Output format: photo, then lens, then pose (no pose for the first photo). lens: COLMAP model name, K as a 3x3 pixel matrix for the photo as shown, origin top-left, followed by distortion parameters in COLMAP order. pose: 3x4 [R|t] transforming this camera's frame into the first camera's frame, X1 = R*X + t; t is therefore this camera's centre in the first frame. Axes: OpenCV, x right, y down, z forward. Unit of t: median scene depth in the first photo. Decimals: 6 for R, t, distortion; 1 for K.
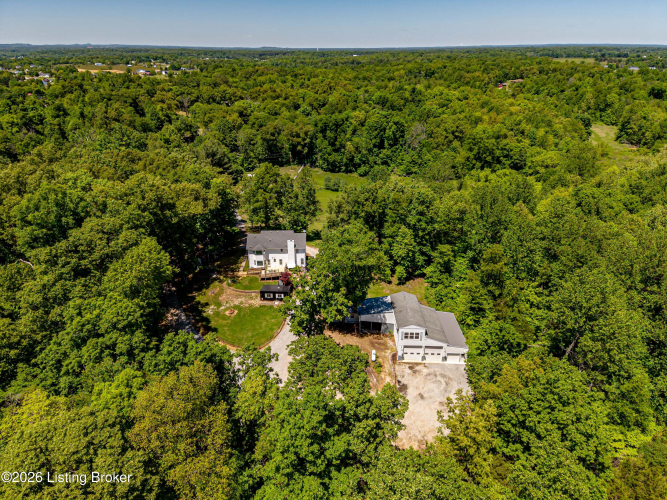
lens RADIAL K [[449.3, 0, 329.8], [0, 449.3, 247.4], [0, 0, 1]] dist [0.075426, -0.002925]
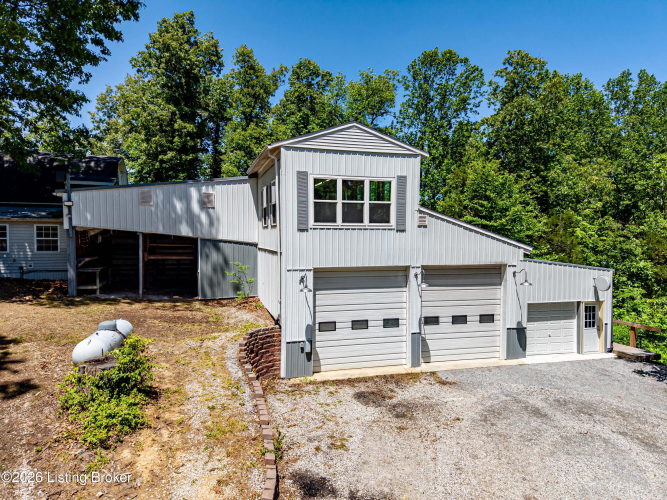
lens RADIAL K [[449.3, 0, 338.5], [0, 449.3, 250.1], [0, 0, 1]] dist [0.075426, -0.002925]
pose [[0.949537, -0.009812, 0.313500, 0.117772], [0.121171, 0.933388, -0.337793, 0.266777], [-0.289303, 0.358734, 0.887476, 0.833684]]
